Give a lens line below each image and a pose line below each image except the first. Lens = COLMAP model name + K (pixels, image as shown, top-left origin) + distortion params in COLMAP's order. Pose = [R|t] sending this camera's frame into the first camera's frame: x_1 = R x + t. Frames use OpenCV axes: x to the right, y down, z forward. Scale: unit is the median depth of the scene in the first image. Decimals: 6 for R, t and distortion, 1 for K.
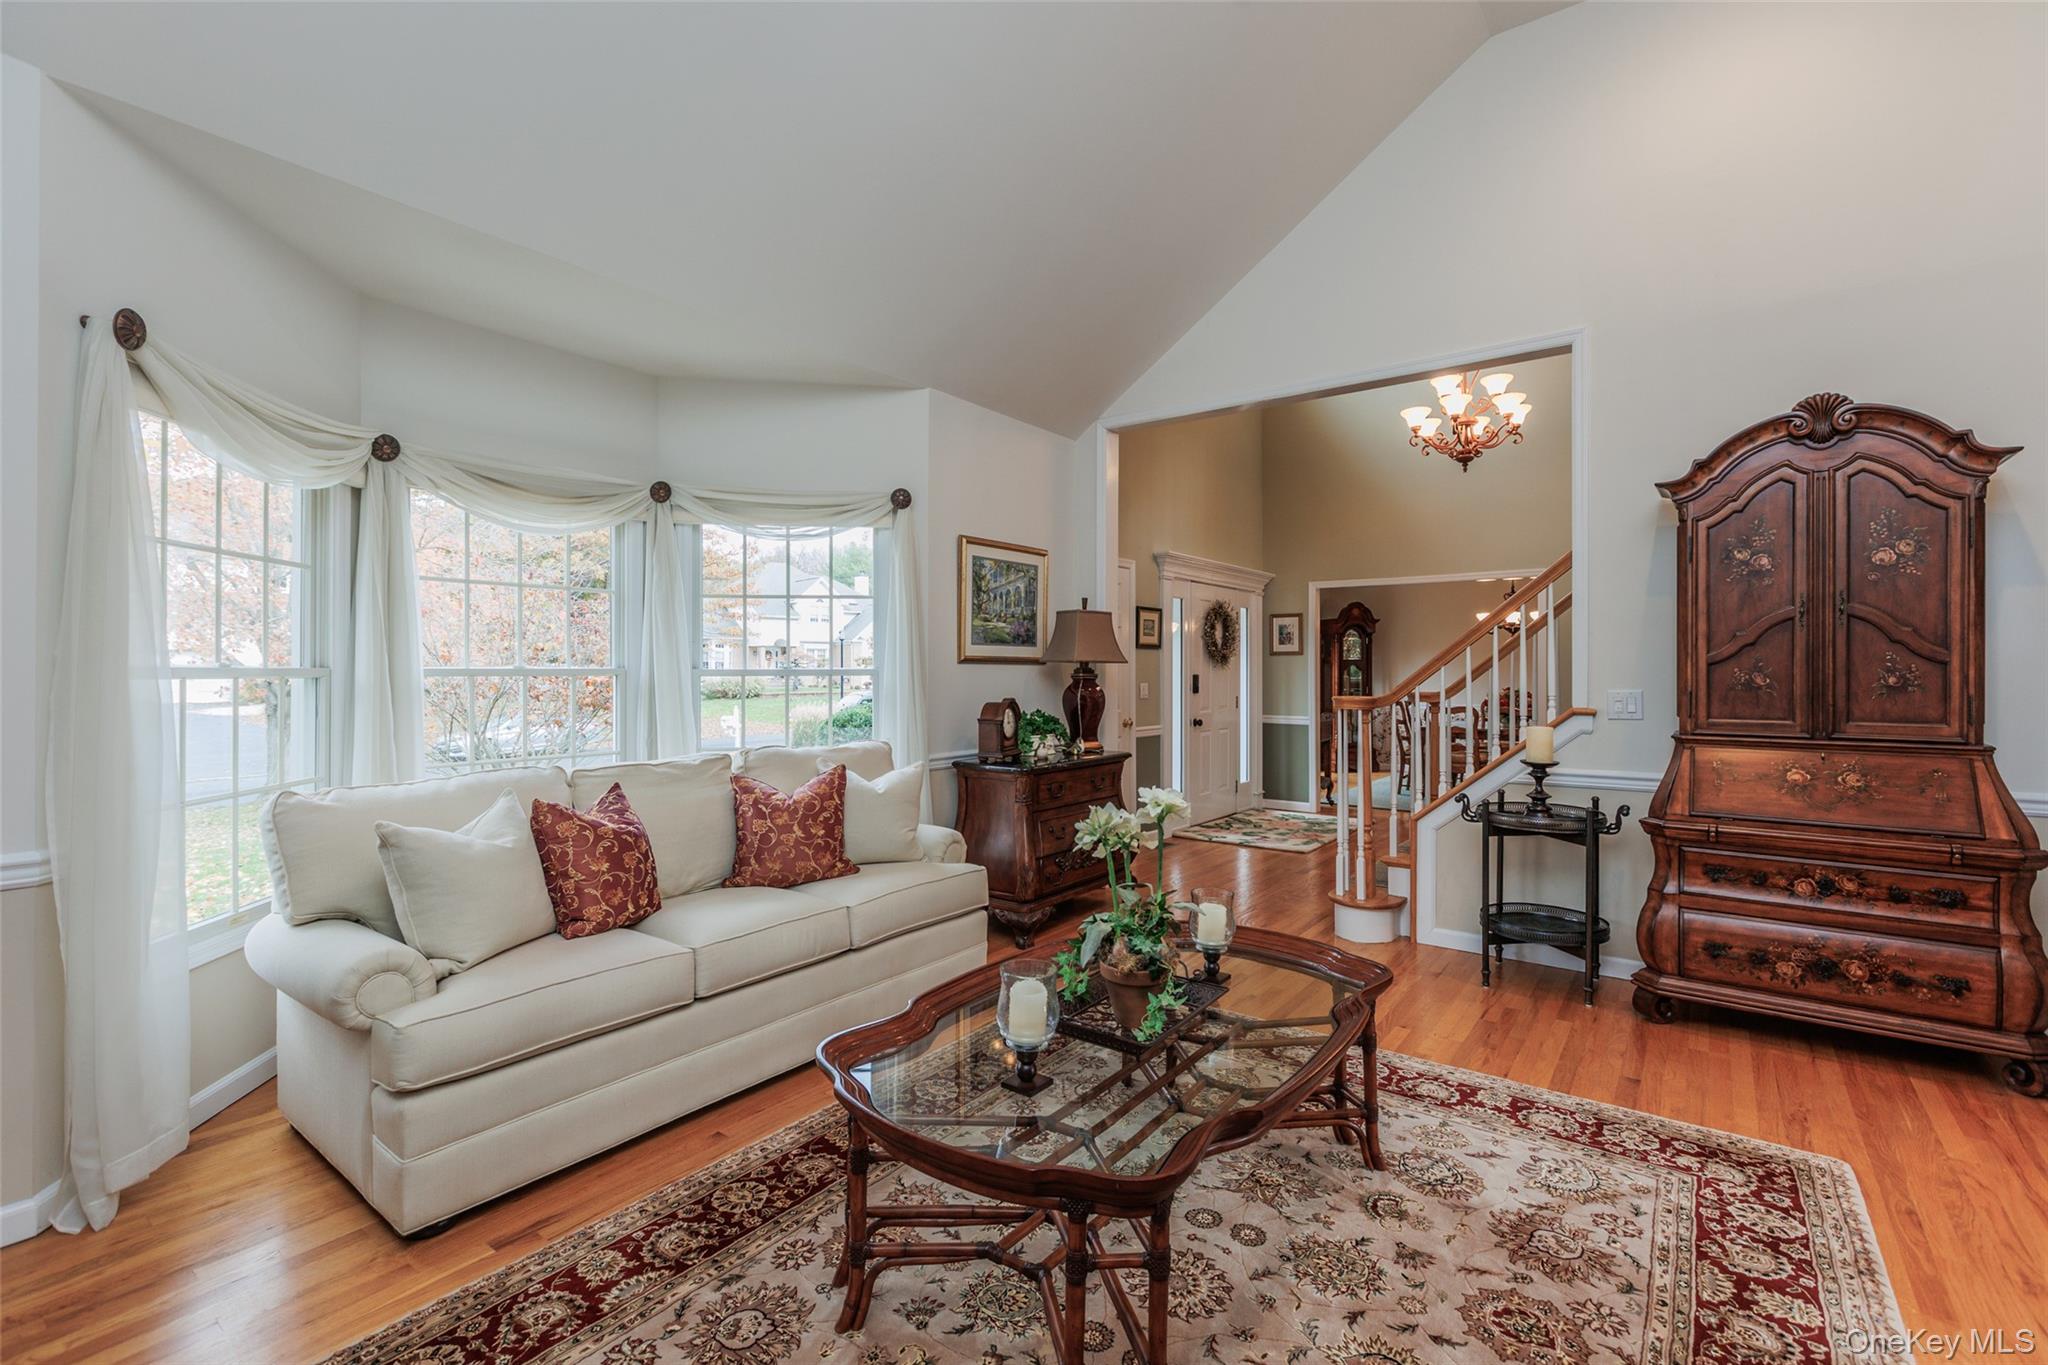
lens RADIAL K [[911.2, 0, 1029.1], [0, 911.2, 671.7], [0, 0, 1]] dist [0.001838, -0.001595]
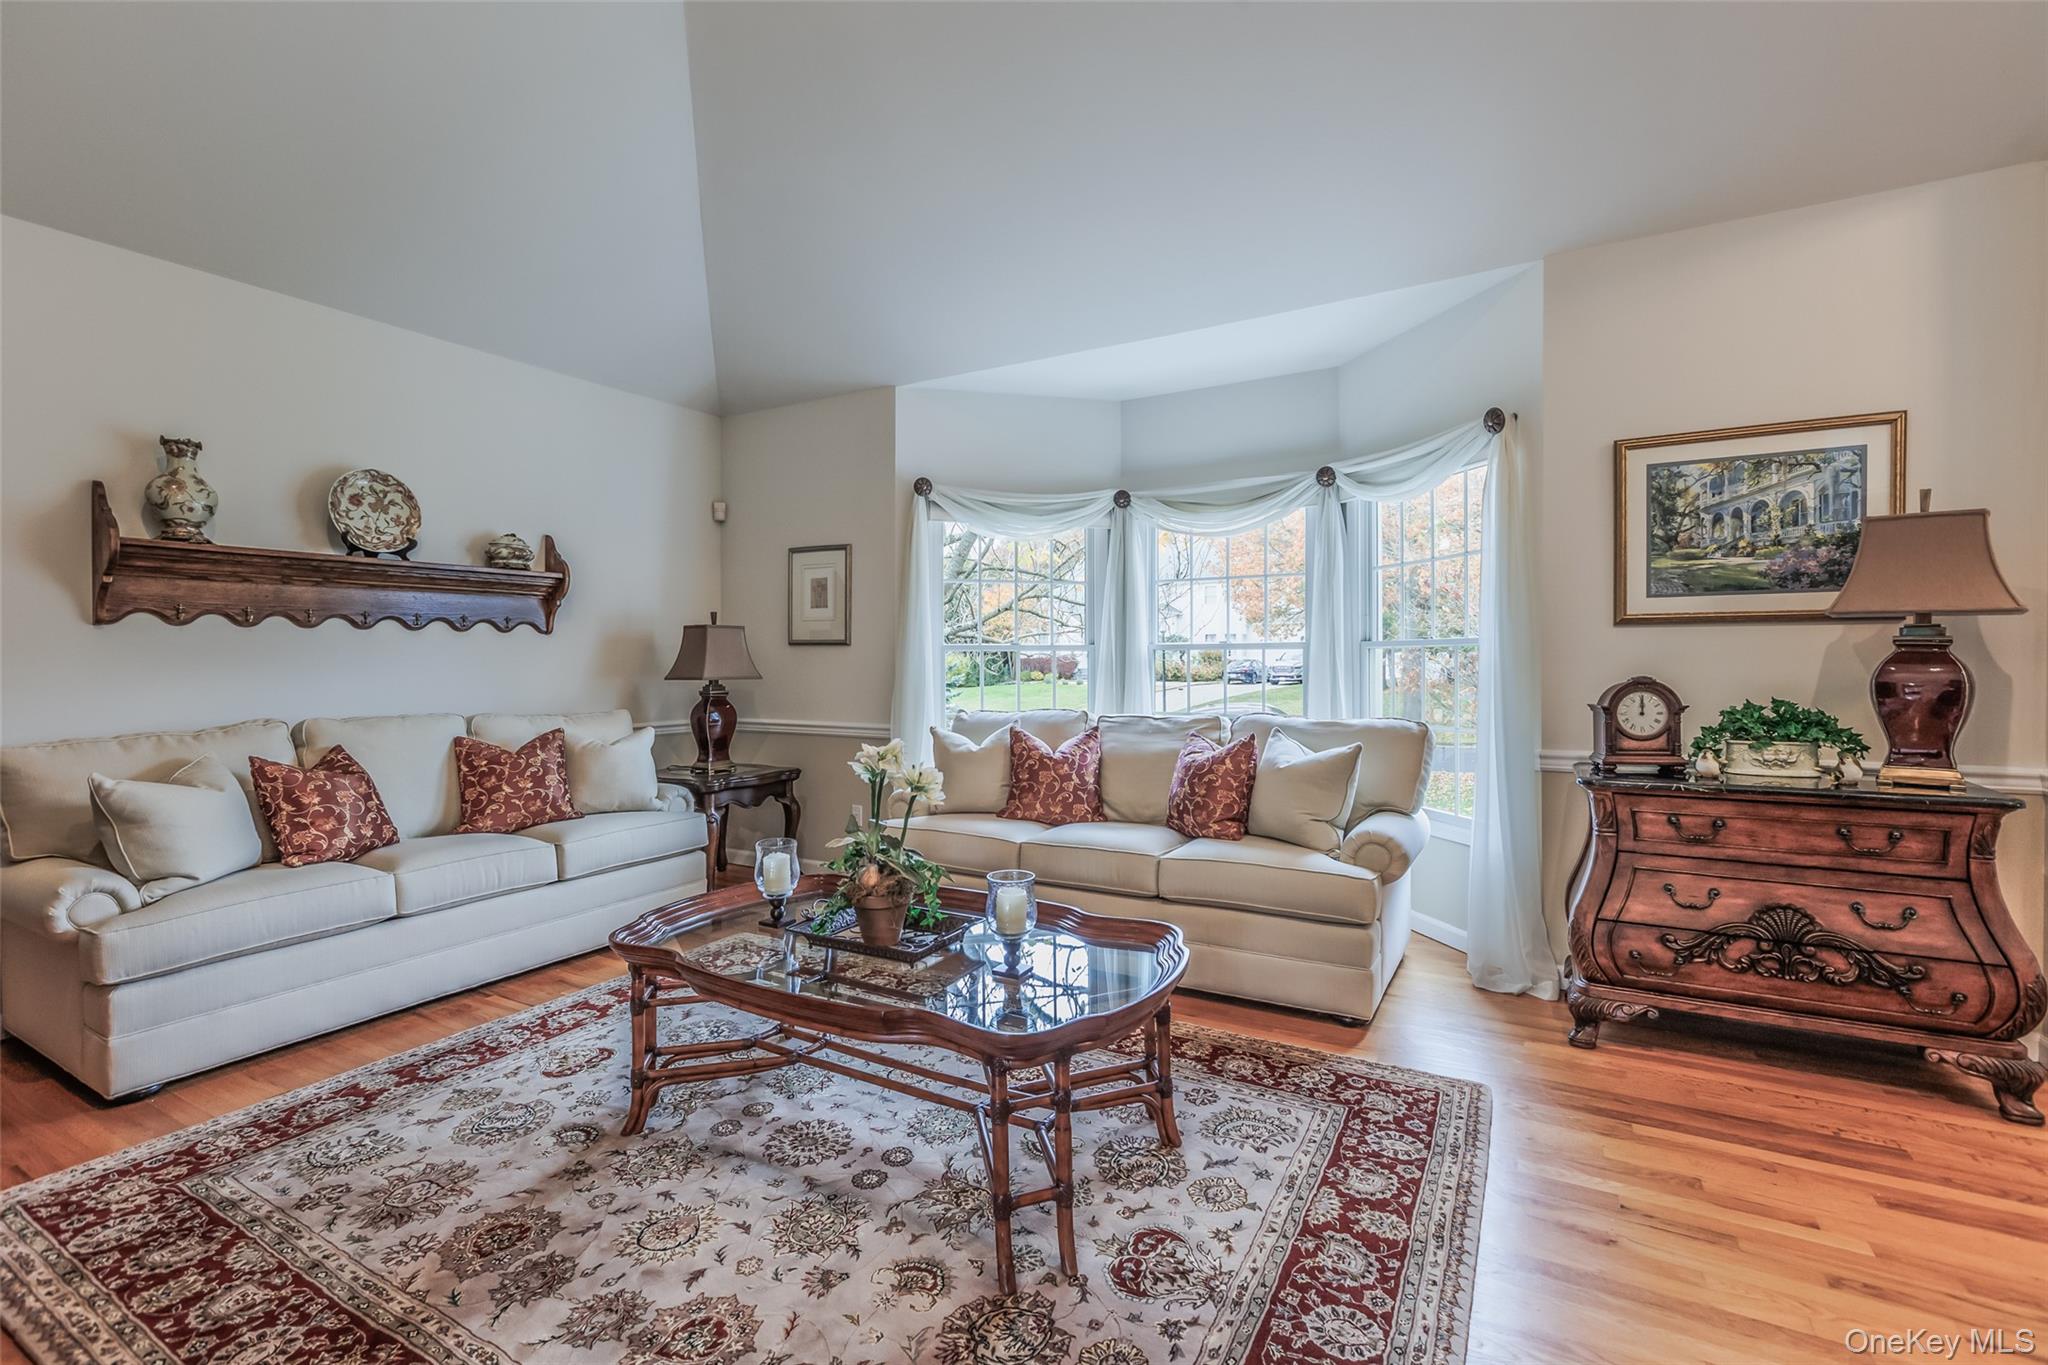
lens RADIAL K [[911.2, 0, 1020.0], [0, 911.2, 672.4], [0, 0, 1]] dist [0.001838, -0.001595]
pose [[0.115565, 0.017318, -0.993149, 0.544272], [0.006418, 0.999814, 0.018182, 0.010292], [0.993279, -0.008476, 0.115433, 0.448945]]
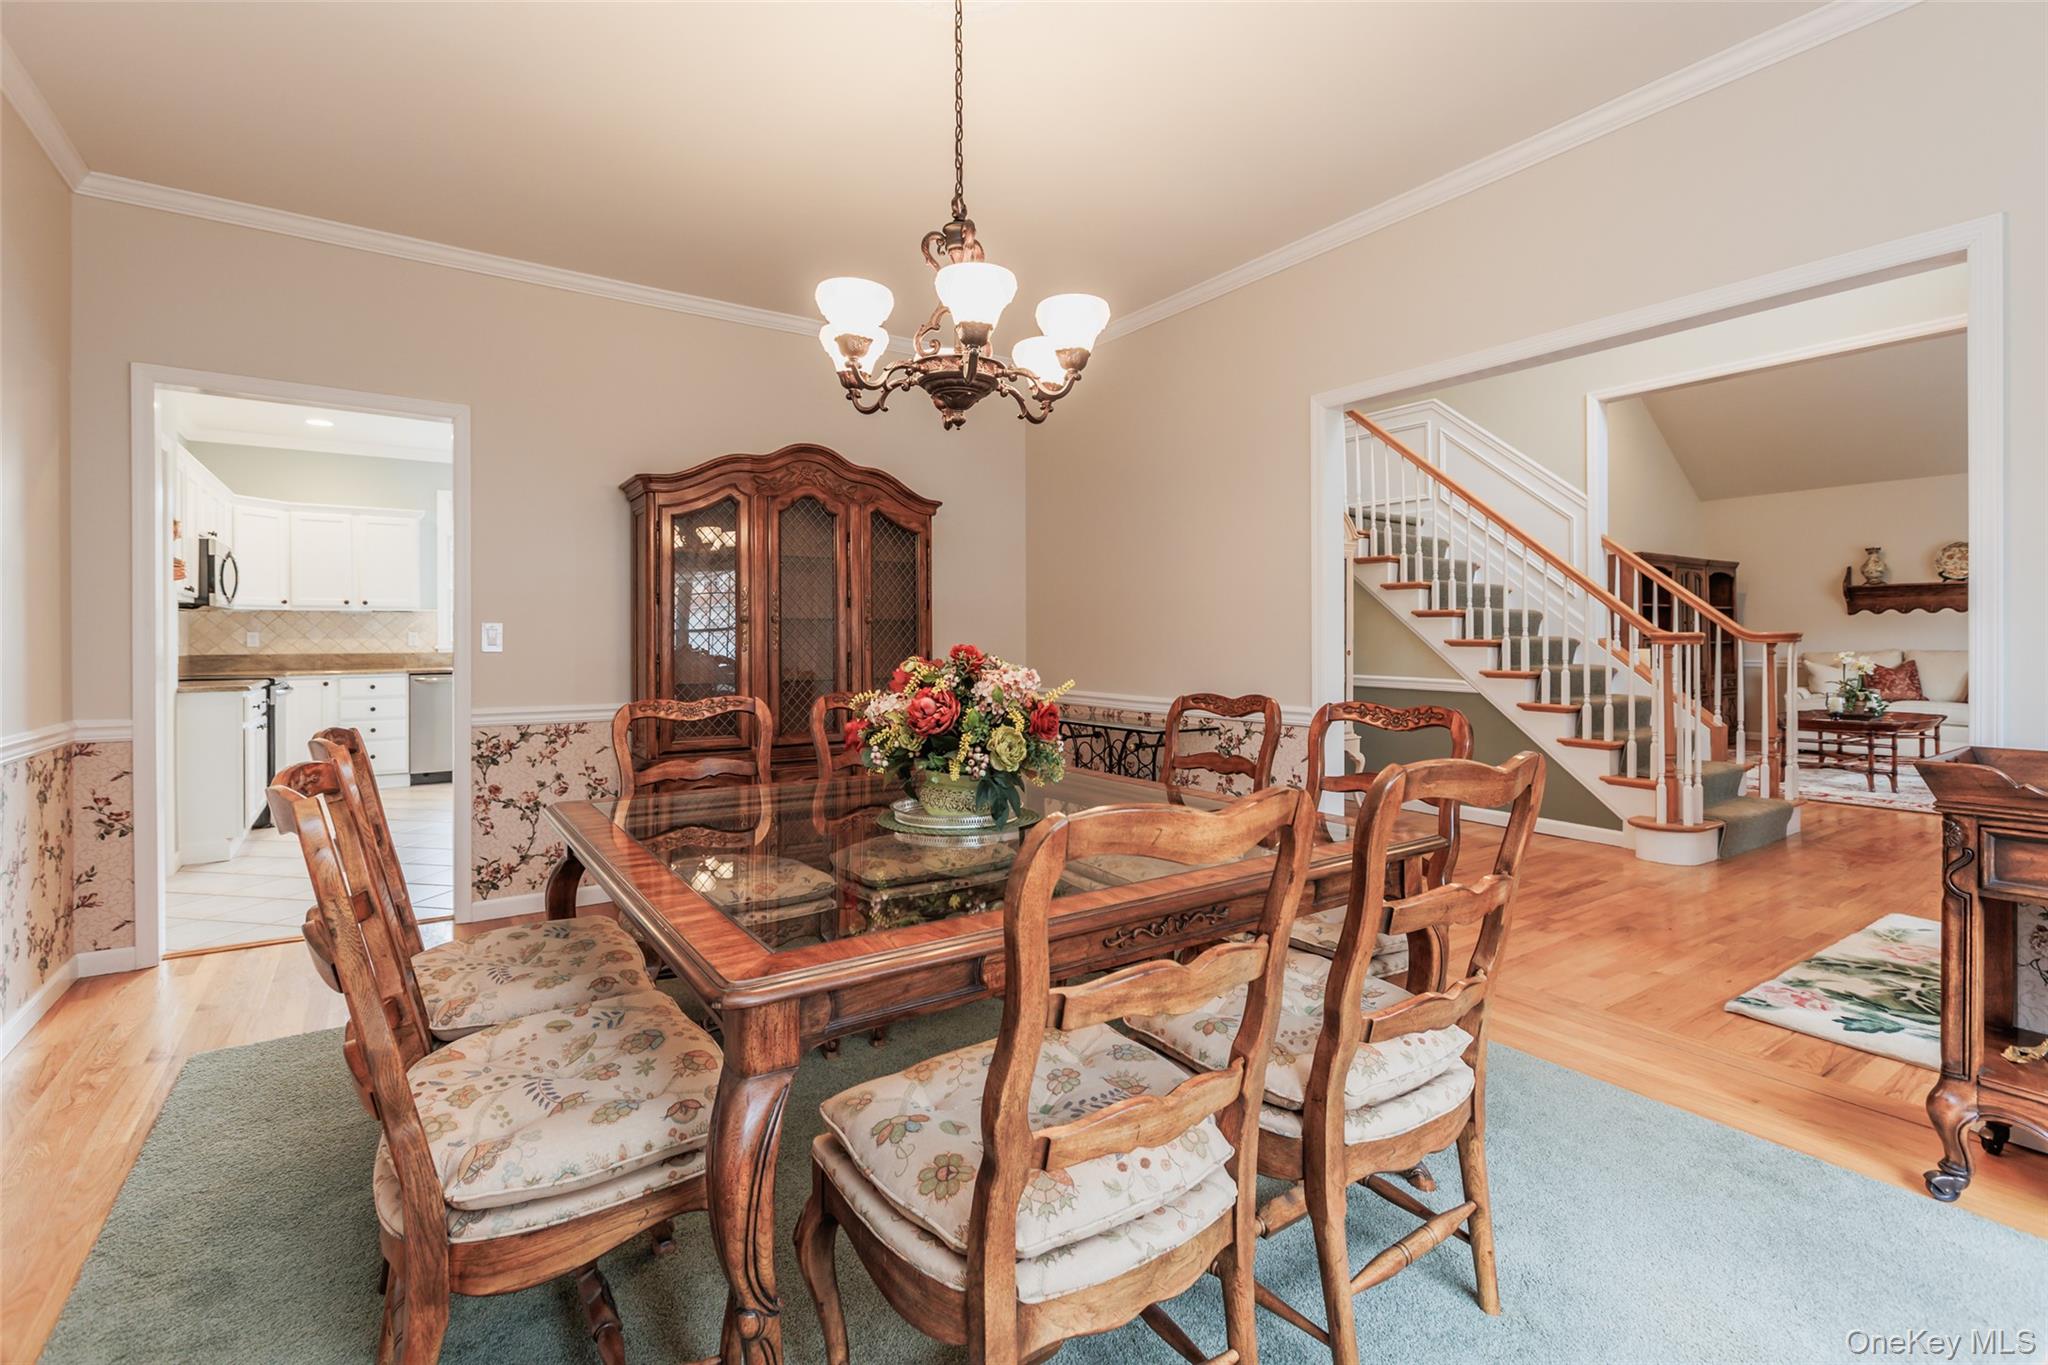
lens RADIAL K [[911.2, 0, 1016.9], [0, 911.2, 638.9], [0, 0, 1]] dist [0.001838, -0.001595]
pose [[-0.941803, 0.001154, 0.336164, 0.834740], [0.001428, 0.999999, 0.000566, 0.031898], [-0.336163, 0.001013, -0.941803, 2.289092]]
